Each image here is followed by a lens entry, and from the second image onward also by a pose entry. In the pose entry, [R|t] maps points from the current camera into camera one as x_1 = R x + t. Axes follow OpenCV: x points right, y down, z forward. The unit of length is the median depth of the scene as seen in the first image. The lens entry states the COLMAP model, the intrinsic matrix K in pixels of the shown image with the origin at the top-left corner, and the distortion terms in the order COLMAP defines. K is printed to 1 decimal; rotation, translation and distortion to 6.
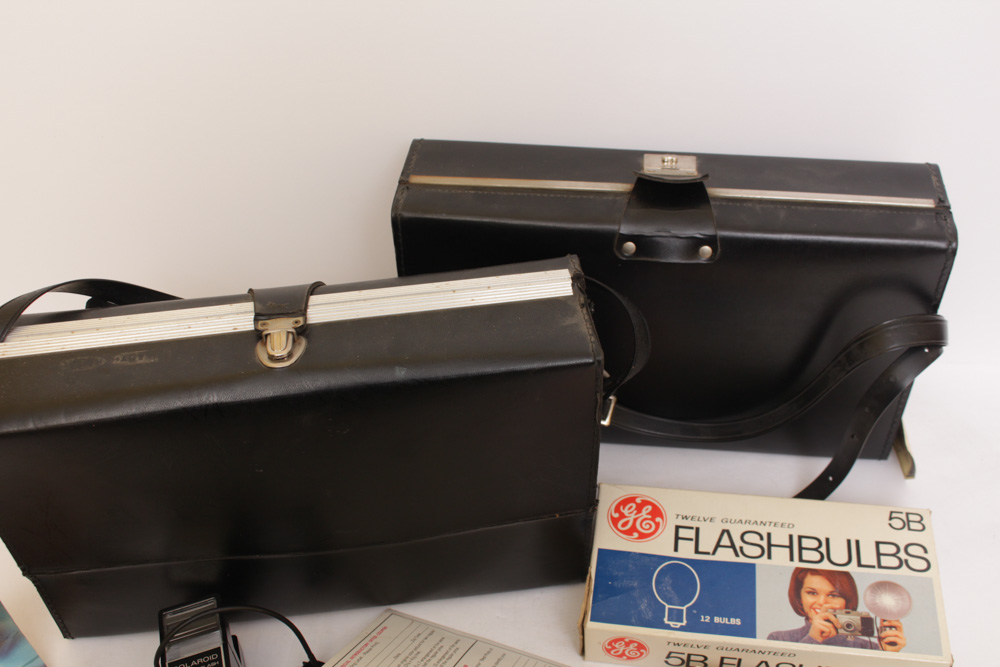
lens RADIAL K [[1101.7, 0, 492.3], [0, 1101.7, 339.5], [0, 0, 1]] dist [-0.083022, 0.000000]
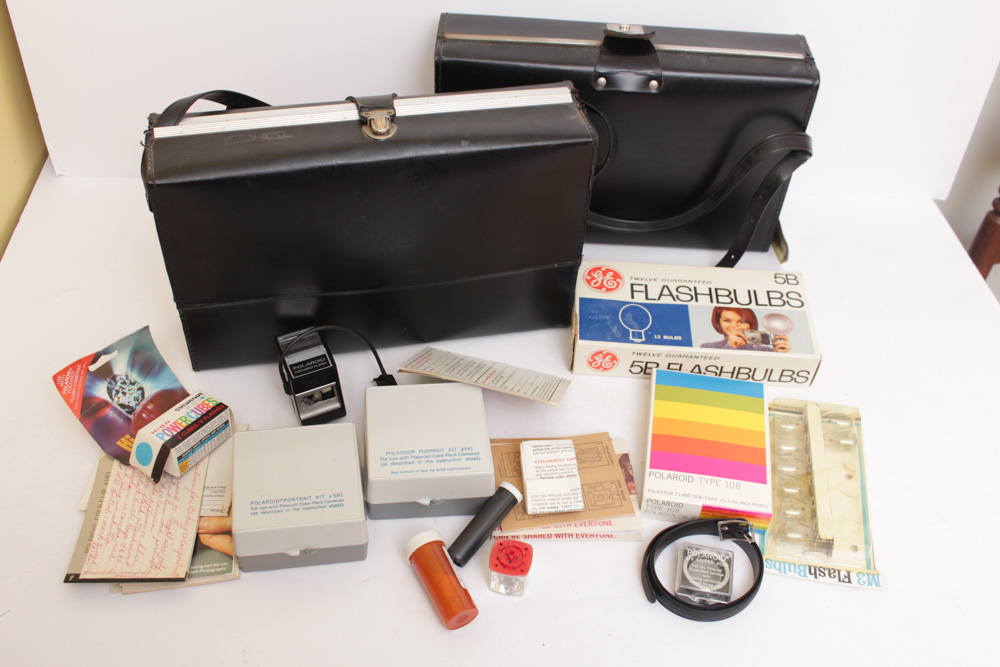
lens RADIAL K [[977.4, 0, 497.7], [0, 977.4, 333.4], [0, 0, 1]] dist [-0.109574, 0.000000]
pose [[0.992040, -0.014259, 0.125117, -0.176003], [0.011001, 0.999583, 0.026694, 0.212258], [-0.125445, -0.025105, 0.991783, -0.256192]]
